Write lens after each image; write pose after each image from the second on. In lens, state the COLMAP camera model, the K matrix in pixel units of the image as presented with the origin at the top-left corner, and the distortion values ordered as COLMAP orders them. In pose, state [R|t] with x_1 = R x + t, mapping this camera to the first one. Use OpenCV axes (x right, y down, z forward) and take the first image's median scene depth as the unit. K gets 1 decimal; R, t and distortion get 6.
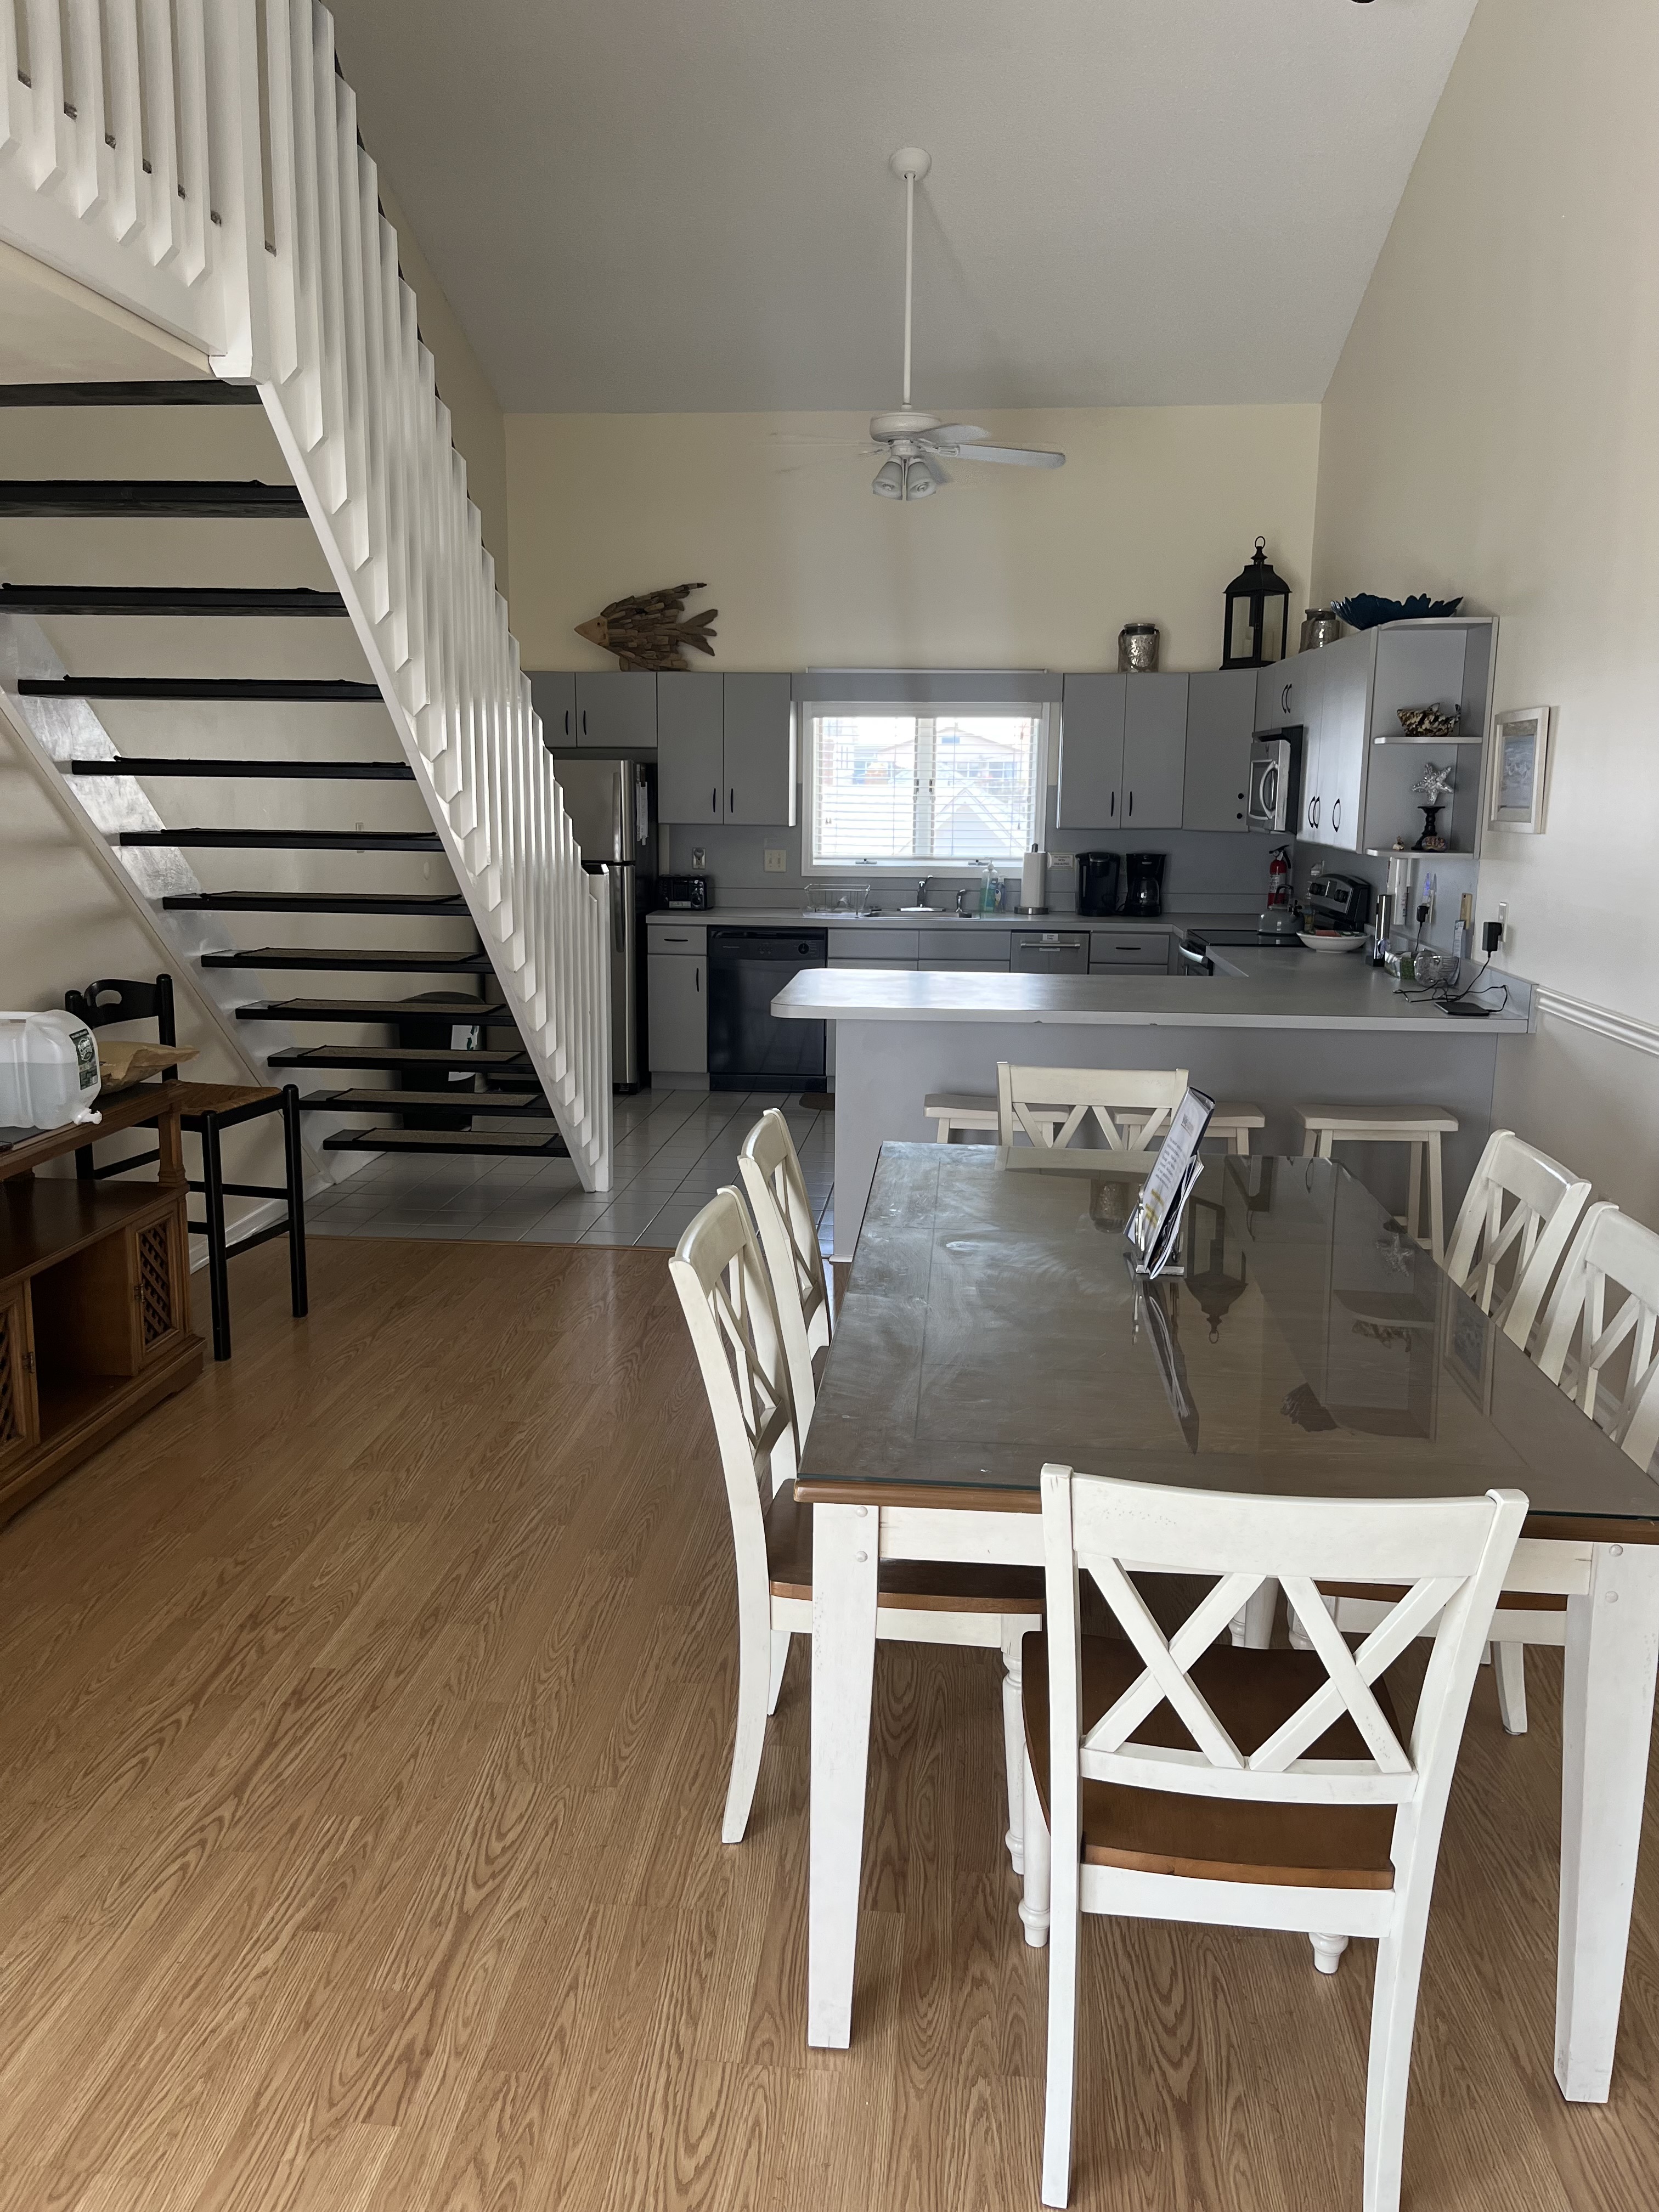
lens RADIAL K [[1685.6, 0, 829.5], [0, 1685.6, 1106.0], [0, 0, 1]] dist [-0.001074, -0.000201]
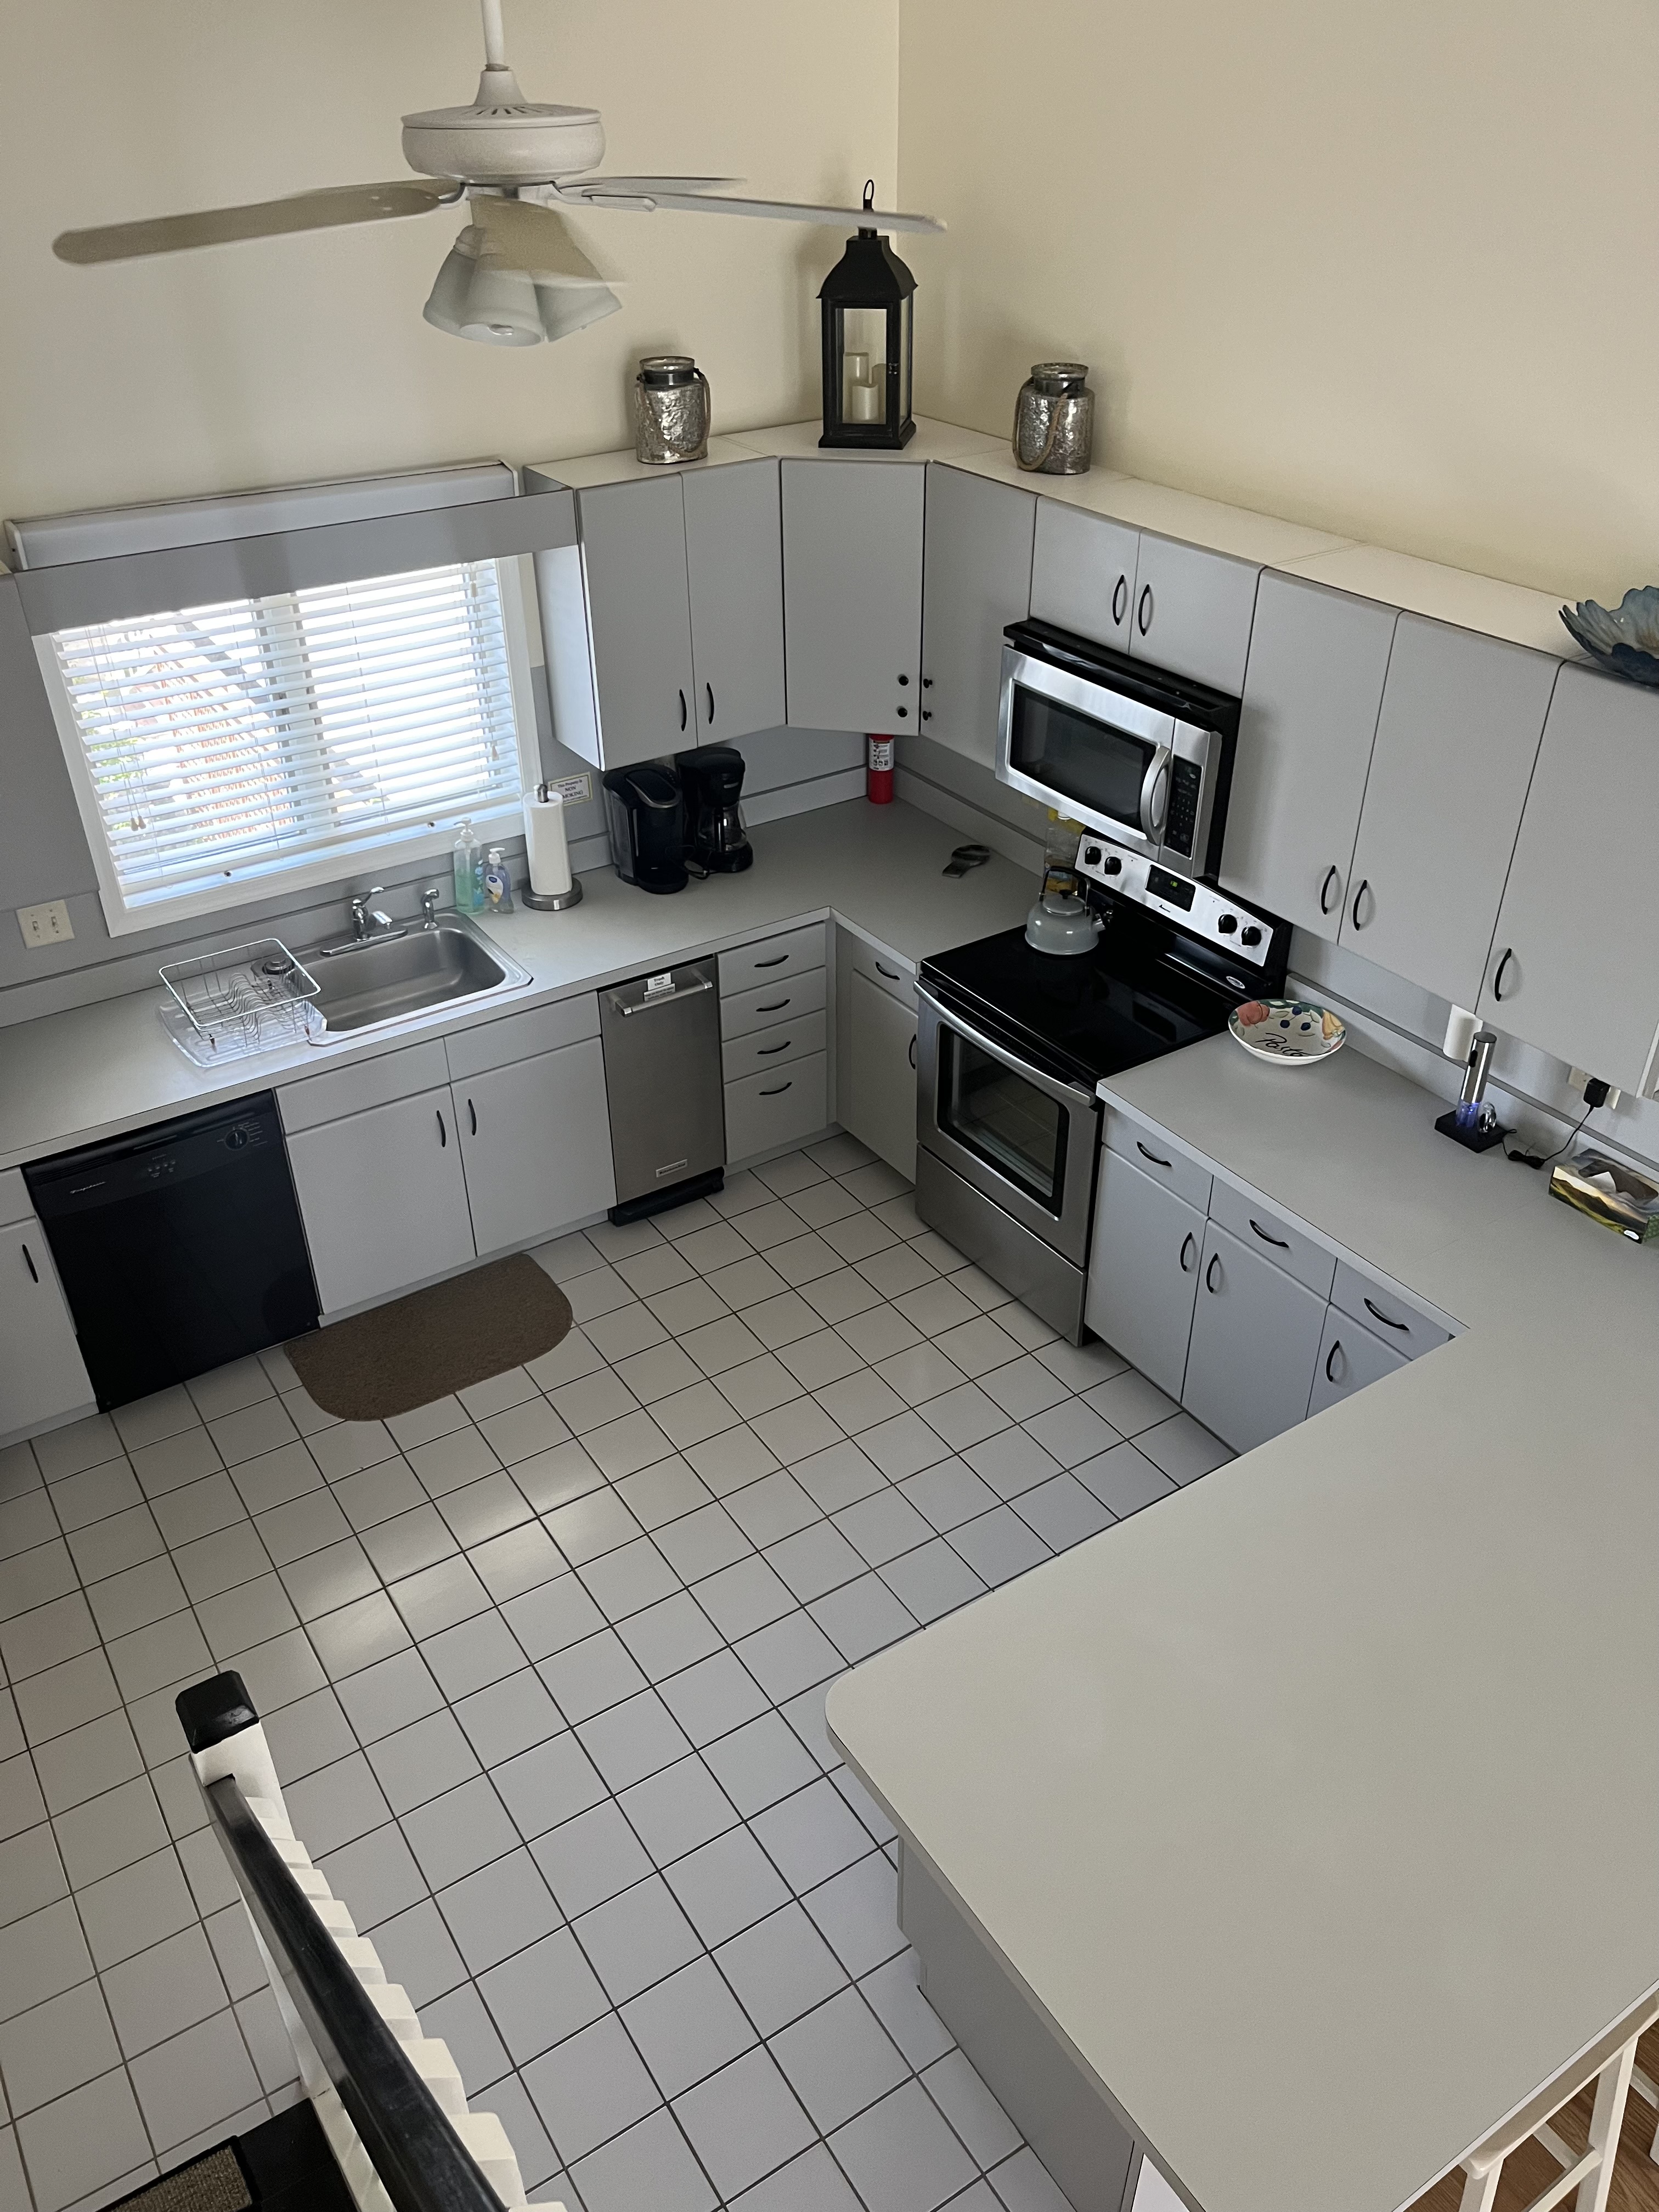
lens RADIAL K [[1685.6, 0, 829.5], [0, 1685.6, 1106.0], [0, 0, 1]] dist [-0.001074, -0.000201]
pose [[0.786360, -0.372038, 0.493180, -0.120802], [0.147712, 0.888400, 0.434657, -0.292724], [-0.599850, -0.268948, 0.753556, 0.490932]]
